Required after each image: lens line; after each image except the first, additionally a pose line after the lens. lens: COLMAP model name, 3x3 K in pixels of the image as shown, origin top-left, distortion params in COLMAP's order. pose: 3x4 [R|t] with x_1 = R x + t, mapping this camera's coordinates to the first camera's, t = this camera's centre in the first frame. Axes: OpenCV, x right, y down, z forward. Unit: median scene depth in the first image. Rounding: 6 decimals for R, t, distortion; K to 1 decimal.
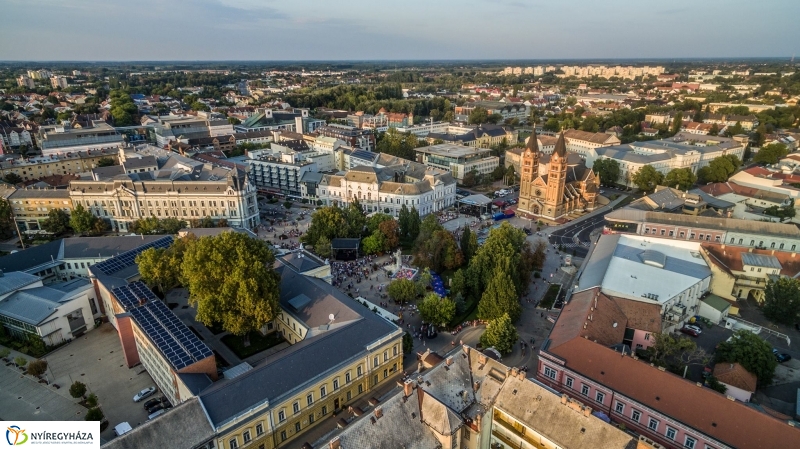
lens RADIAL K [[450.4, 0, 400.0], [0, 450.4, 224.5], [0, 0, 1]] dist [0.008290, 0.000561]
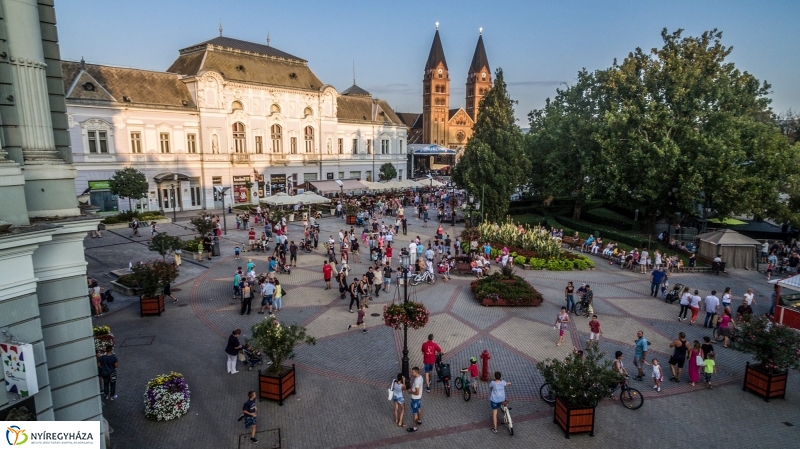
lens RADIAL K [[471.3, 0, 408.3], [0, 471.3, 237.9], [0, 0, 1]] dist [0.000615, 0.000021]
pose [[0.319104, -0.170173, 0.932316, -0.340227], [0.317323, 0.946150, 0.064088, -0.002112], [-0.893017, 0.275395, 0.355920, 0.847758]]
